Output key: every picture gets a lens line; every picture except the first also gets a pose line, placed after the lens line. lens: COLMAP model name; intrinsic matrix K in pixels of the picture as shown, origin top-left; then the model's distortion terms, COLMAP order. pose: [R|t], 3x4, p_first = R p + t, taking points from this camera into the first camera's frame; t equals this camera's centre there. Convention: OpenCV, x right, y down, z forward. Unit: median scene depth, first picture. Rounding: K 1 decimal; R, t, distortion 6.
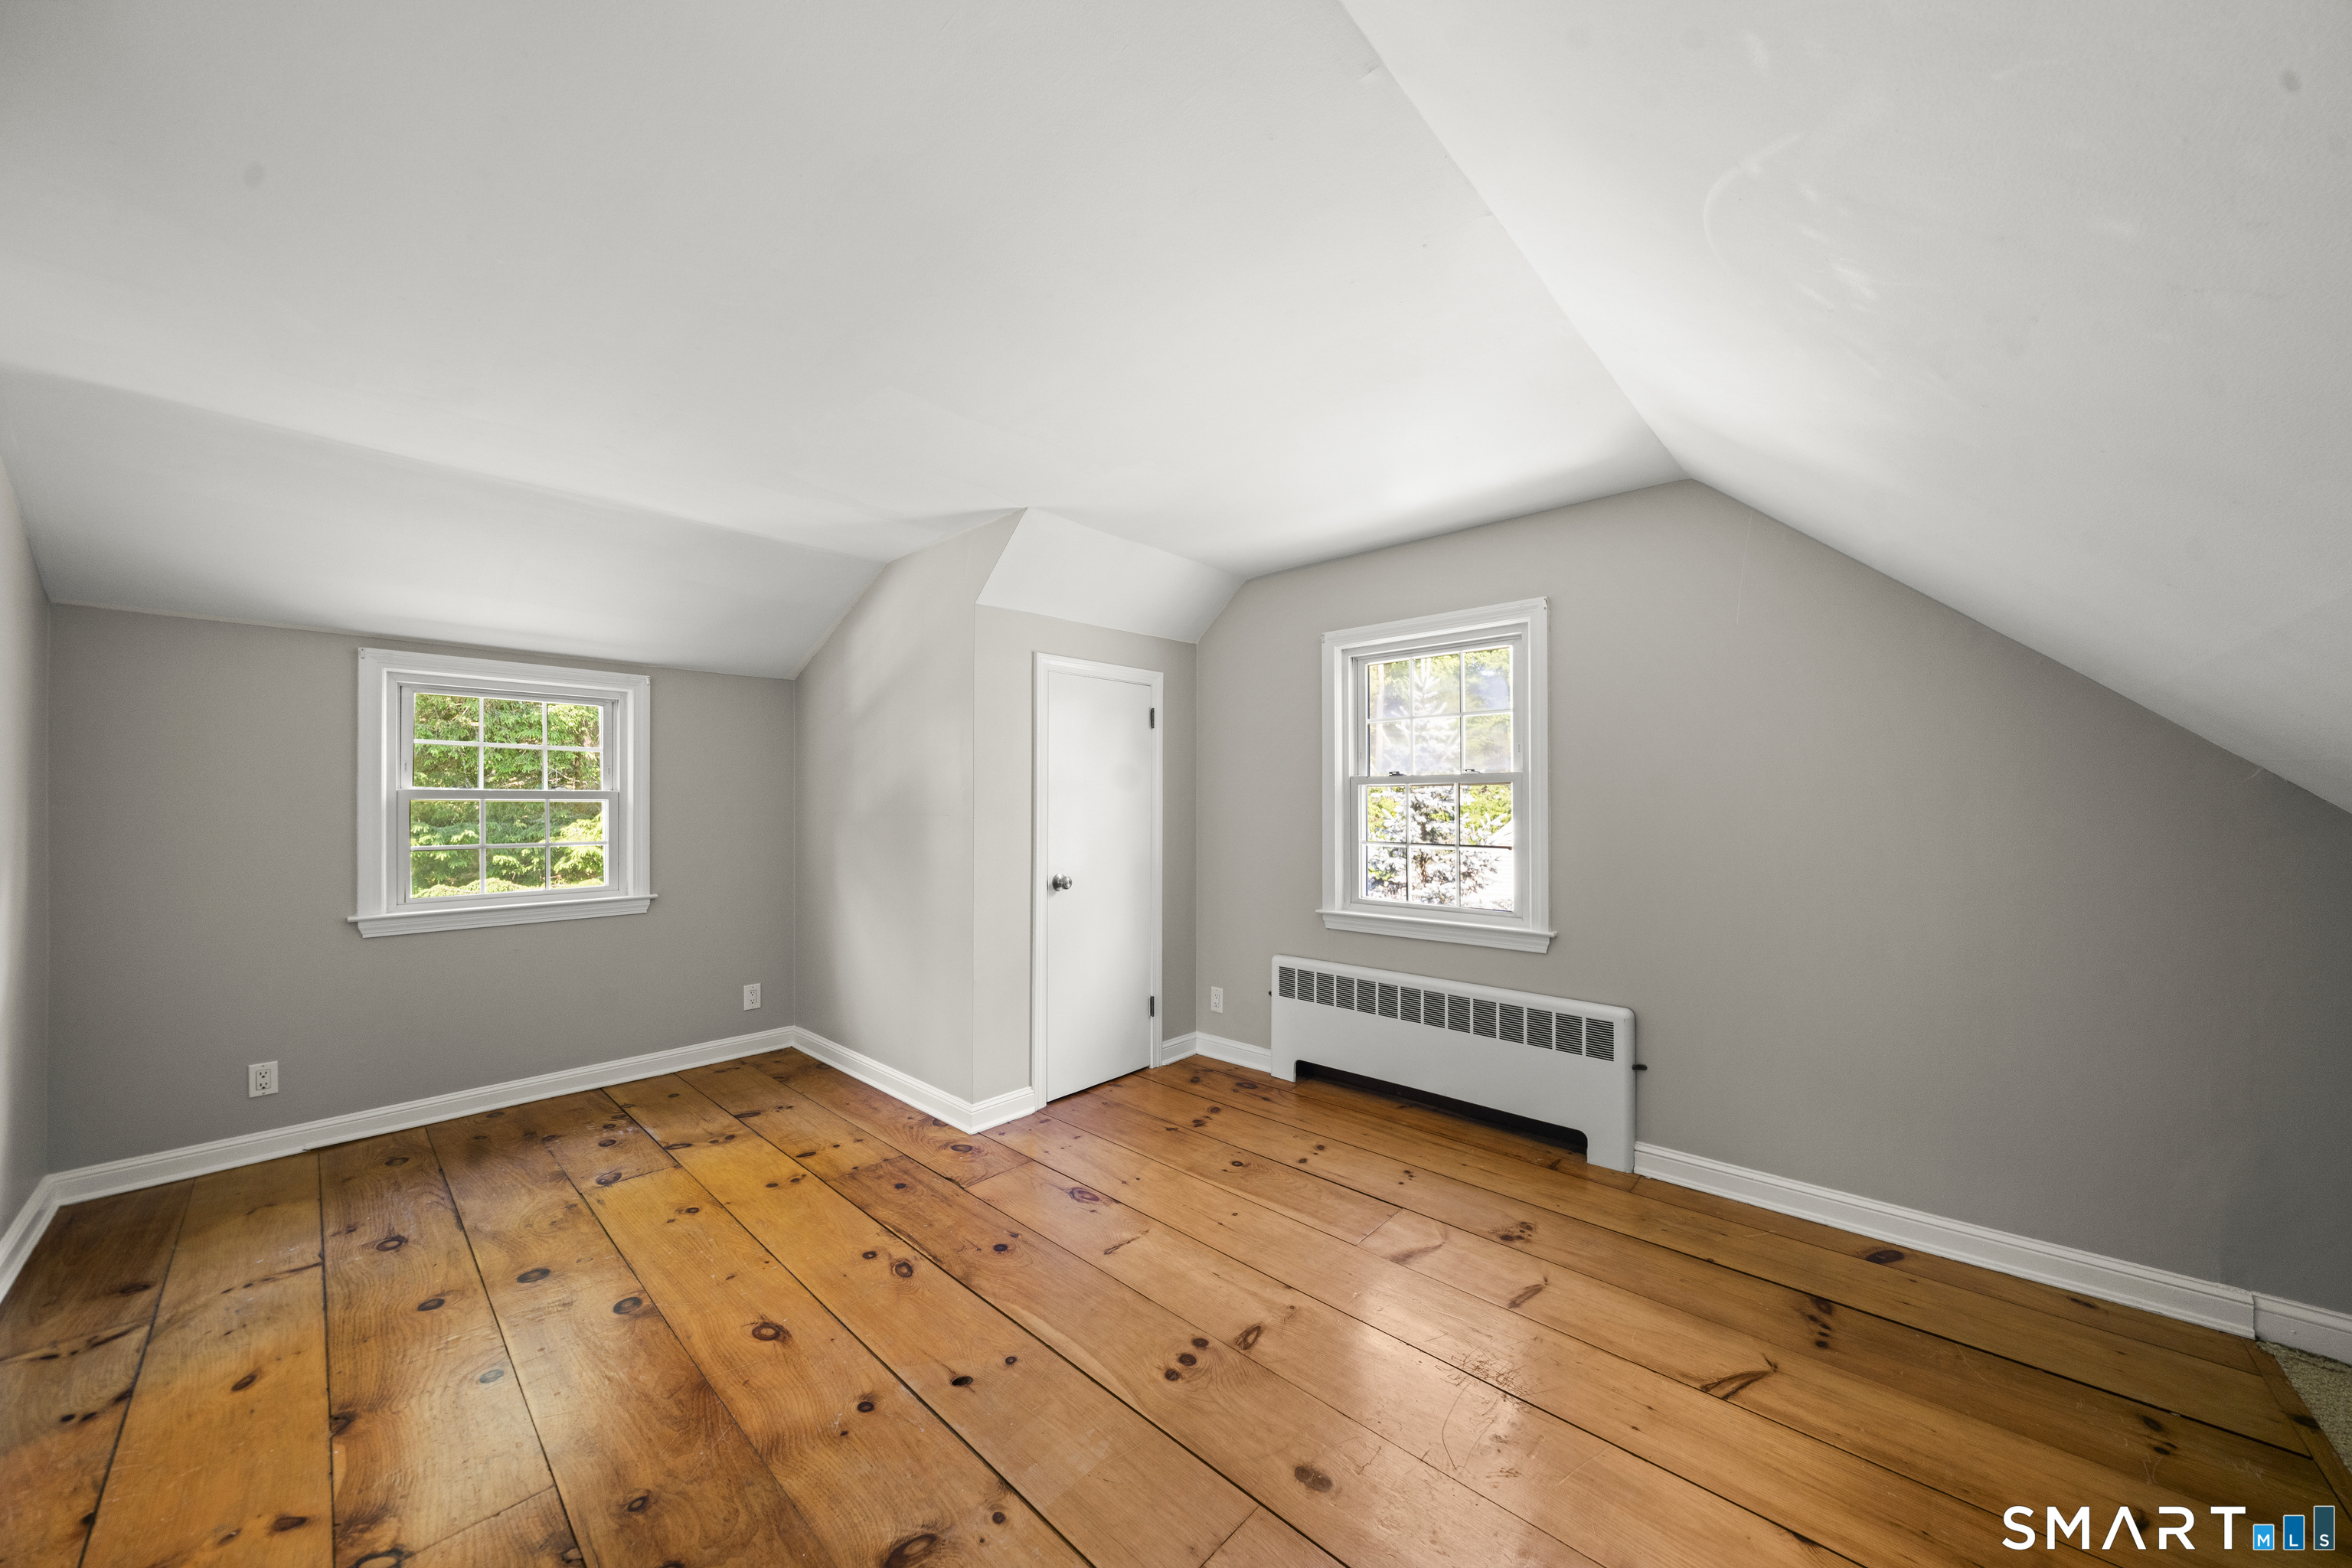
lens RADIAL K [[812.1, 0, 1190.1], [0, 812.1, 777.4], [0, 0, 1]] dist [-0.005955, 0.000459]
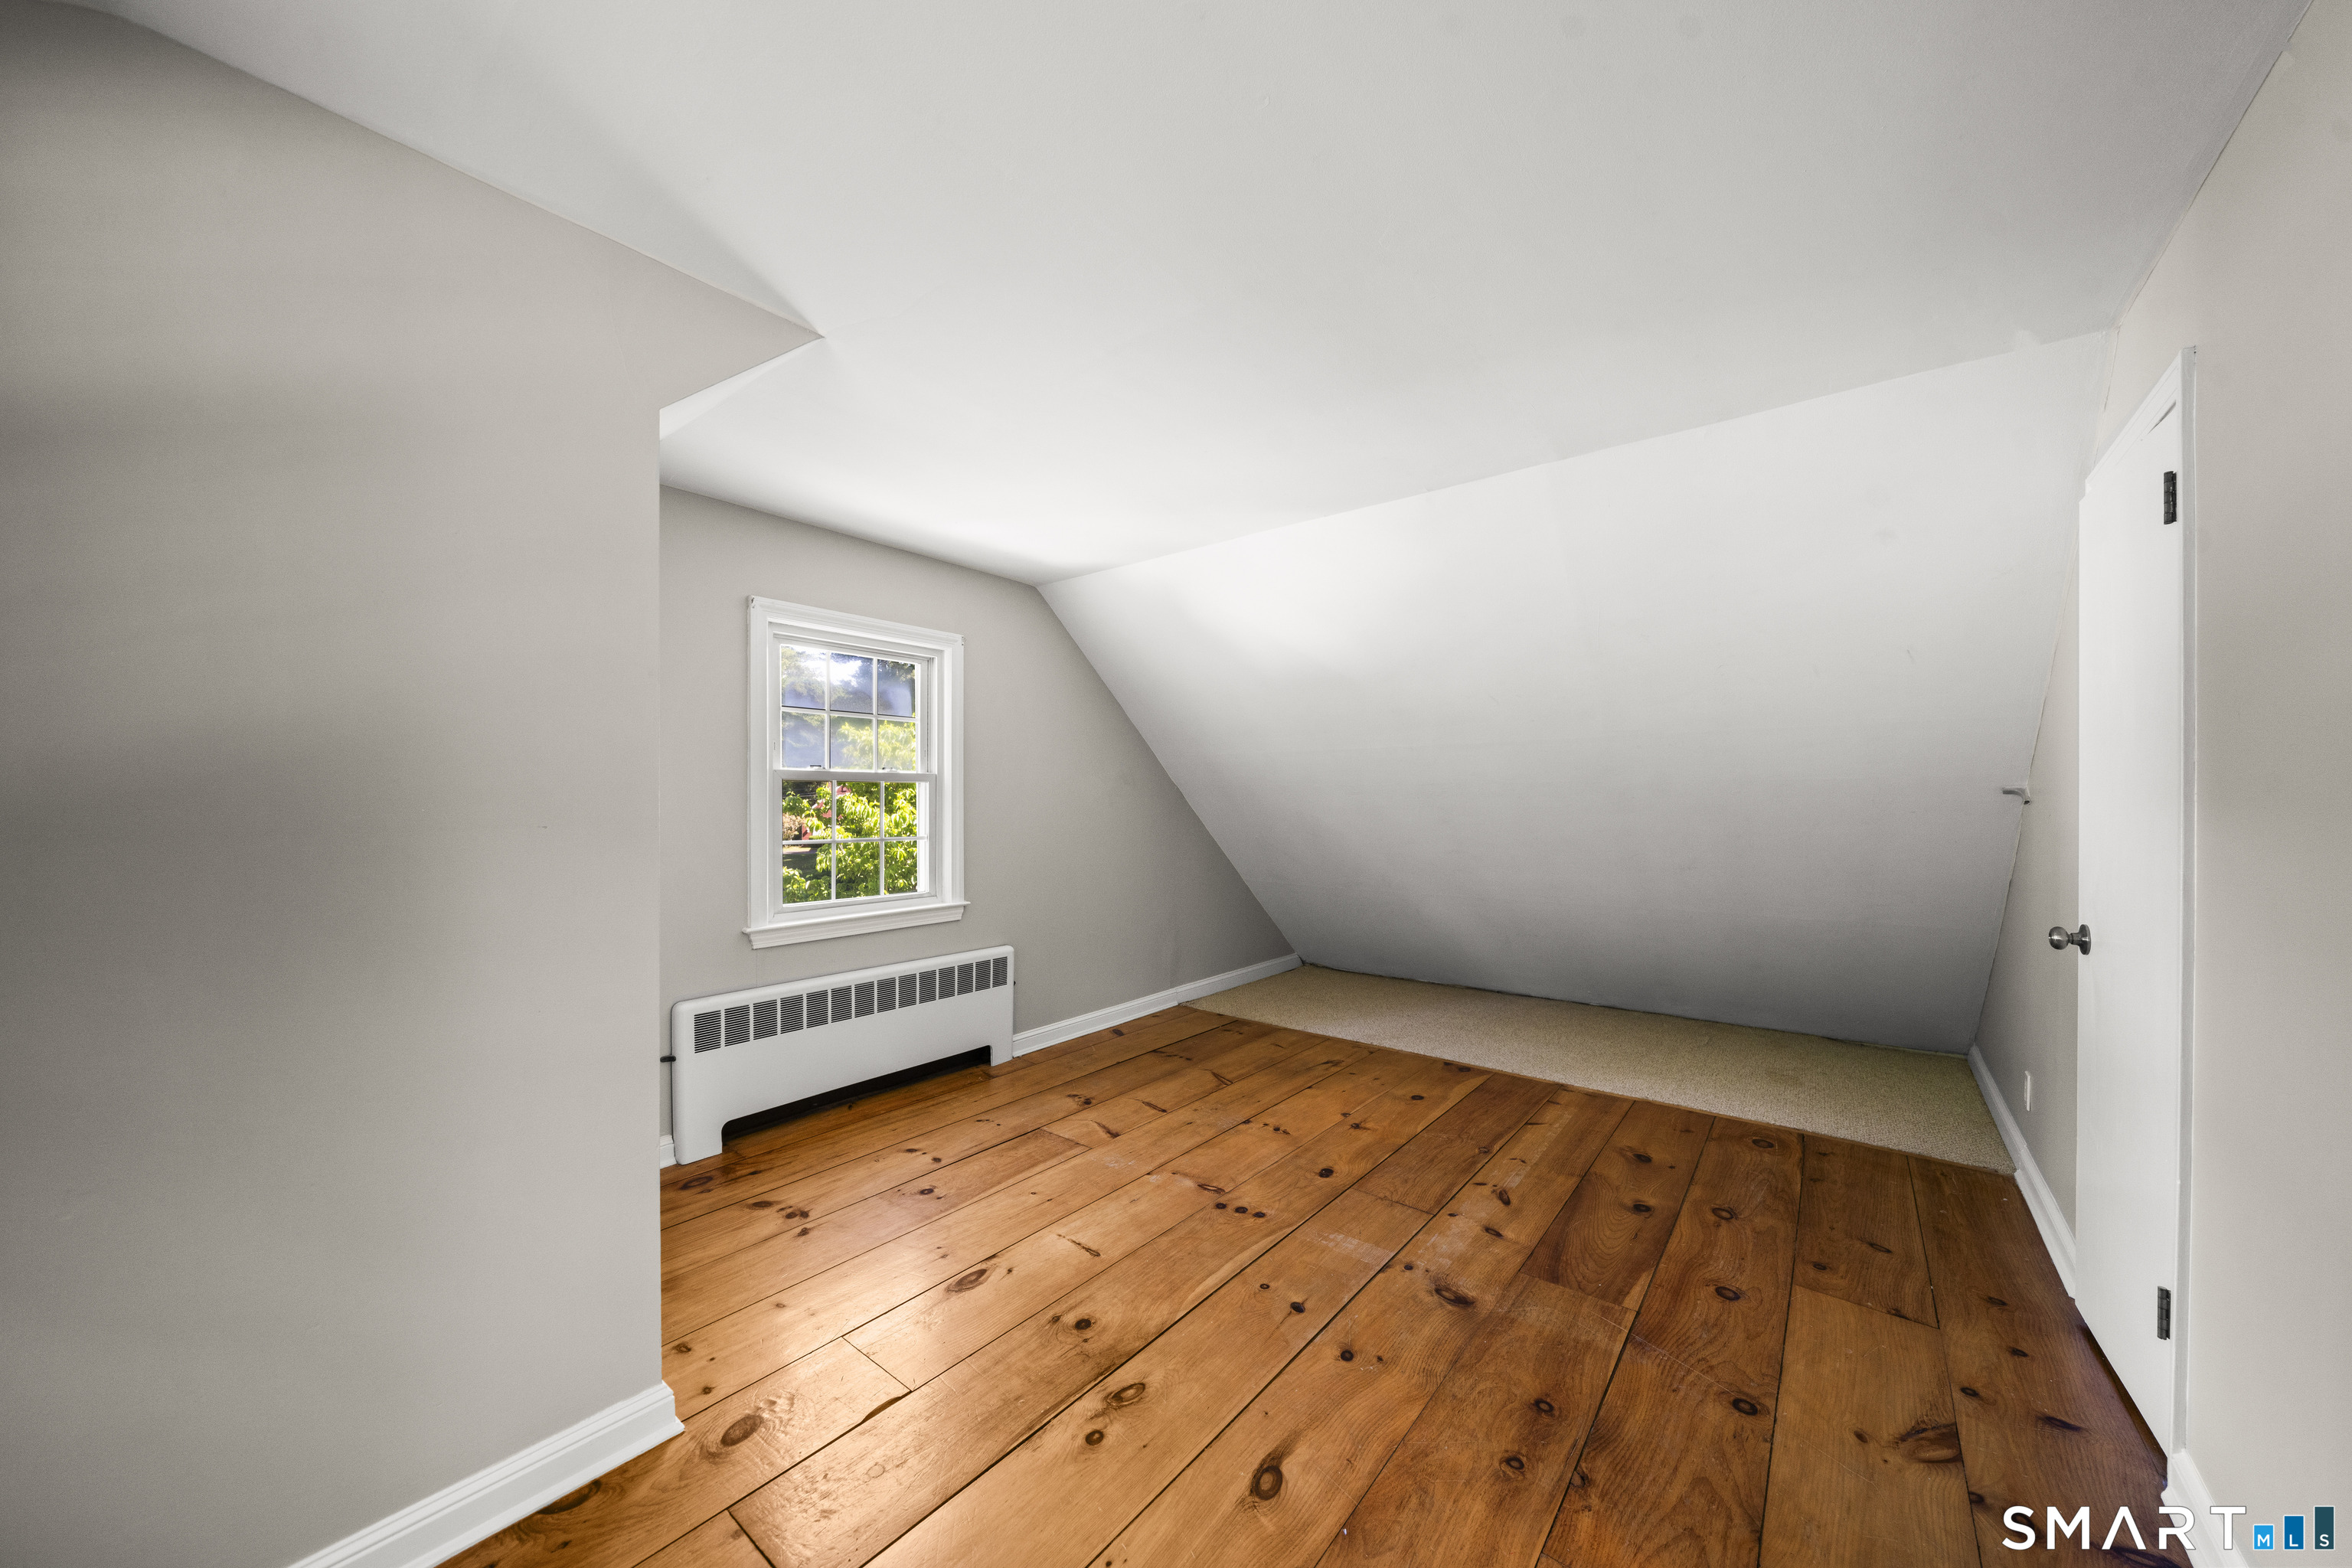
lens RADIAL K [[812.1, 0, 1180.9], [0, 812.1, 787.0], [0, 0, 1]] dist [-0.005955, 0.000459]
pose [[-0.060084, 0.015633, 0.998071, -0.900071], [-0.031460, 0.999351, -0.017547, 0.025088], [-0.997697, -0.032453, -0.059554, 0.795496]]
